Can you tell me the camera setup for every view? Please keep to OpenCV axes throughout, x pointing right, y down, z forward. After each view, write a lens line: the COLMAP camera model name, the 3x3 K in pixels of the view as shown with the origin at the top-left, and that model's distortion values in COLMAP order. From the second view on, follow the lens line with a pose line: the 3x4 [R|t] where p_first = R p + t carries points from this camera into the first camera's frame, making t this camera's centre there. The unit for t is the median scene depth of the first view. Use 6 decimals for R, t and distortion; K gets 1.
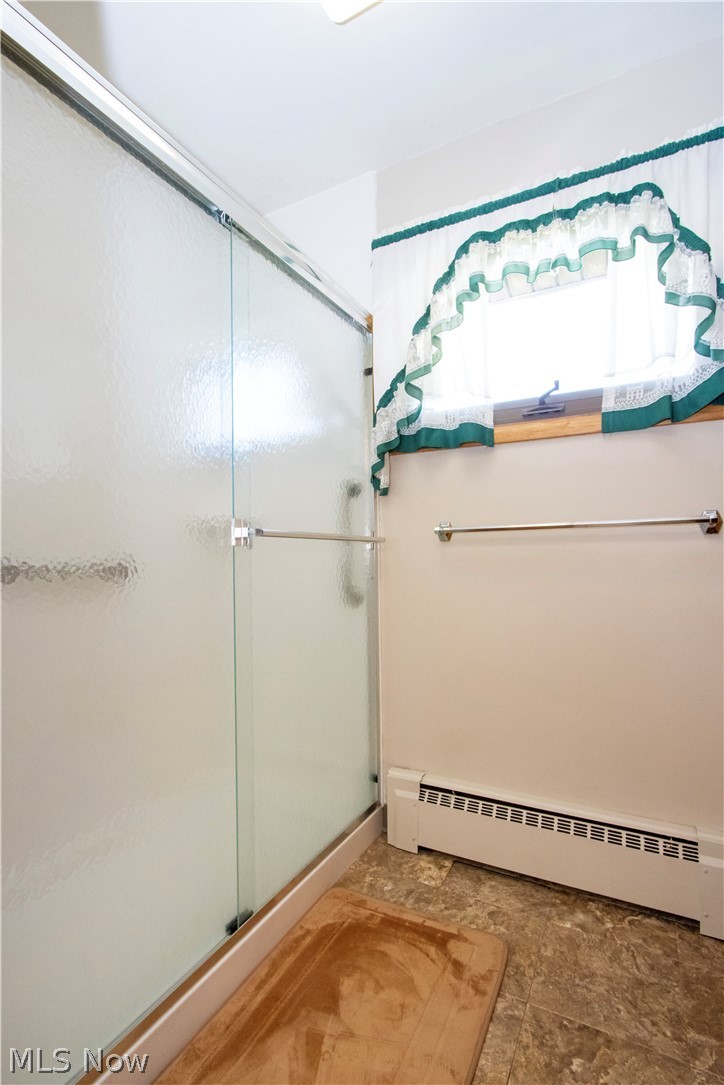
lens RADIAL K [[499.2, 0, 352.7], [0, 499.2, 554.1], [0, 0, 1]] dist [-0.017306, 0.002308]
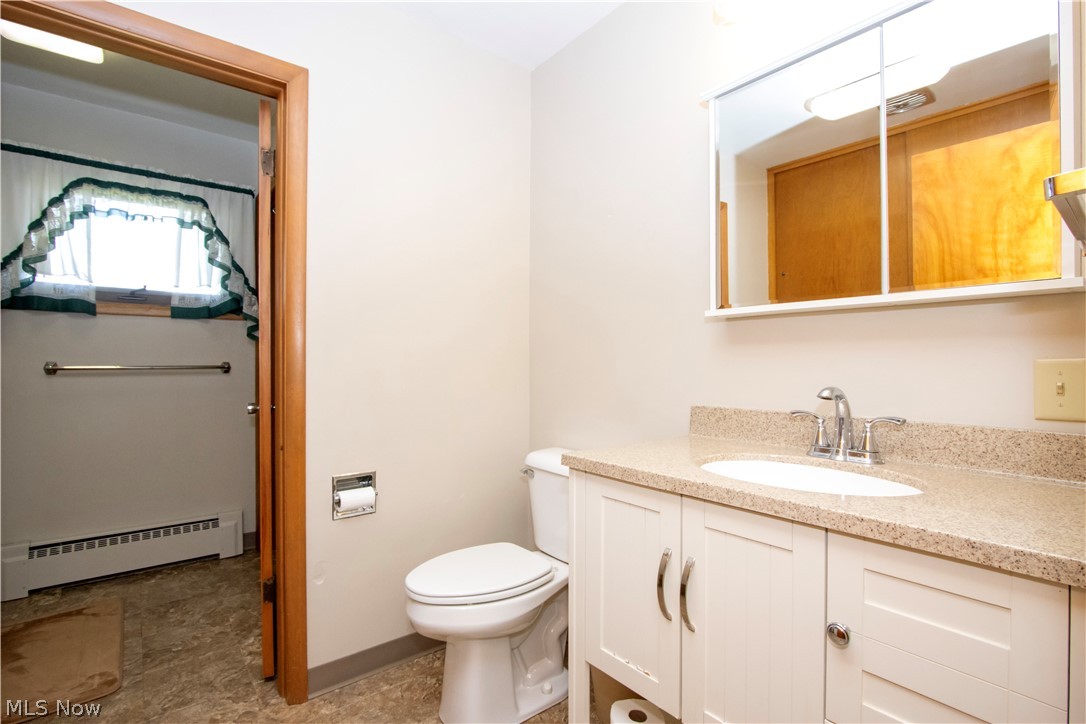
lens RADIAL K [[499.6, 0, 531.7], [0, 499.6, 365.0], [0, 0, 1]] dist [-0.017306, 0.002308]
pose [[0.365879, 0.008050, 0.930628, -0.724619], [-0.016847, 0.999856, -0.002025, -0.086592], [-0.930510, -0.014938, 0.365962, -0.931431]]
